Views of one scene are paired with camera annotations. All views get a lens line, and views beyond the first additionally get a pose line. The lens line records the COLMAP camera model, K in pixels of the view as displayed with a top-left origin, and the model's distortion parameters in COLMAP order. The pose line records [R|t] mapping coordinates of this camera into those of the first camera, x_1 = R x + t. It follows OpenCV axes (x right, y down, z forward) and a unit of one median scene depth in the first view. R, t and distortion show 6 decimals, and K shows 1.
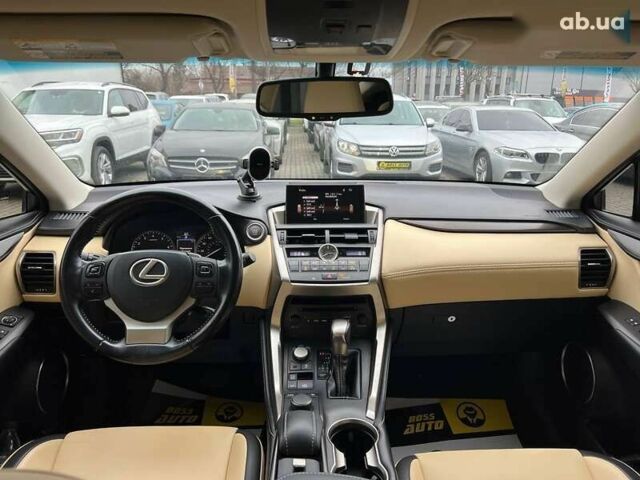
lens RADIAL K [[485.1, 0, 326.8], [0, 485.1, 238.9], [0, 0, 1]] dist [0.057290, -0.069990]
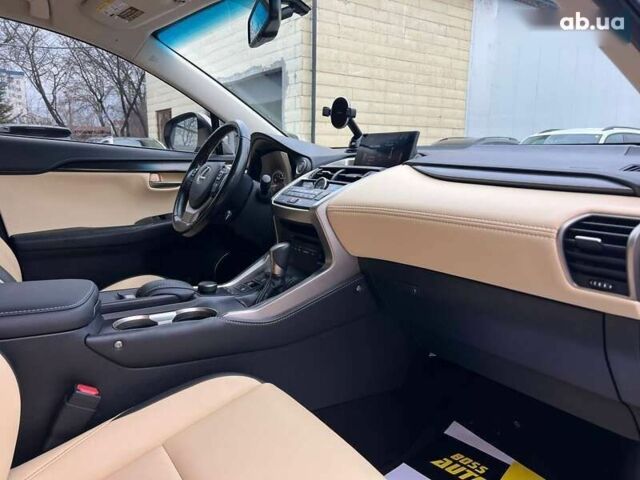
lens RADIAL K [[485.1, 0, 326.1], [0, 485.1, 240.1], [0, 0, 1]] dist [0.057290, -0.069990]
pose [[0.506059, 0.145850, -0.850078, 0.866267], [-0.246509, 0.968944, 0.019494, 0.113062], [0.826521, 0.199687, 0.526296, 0.503486]]
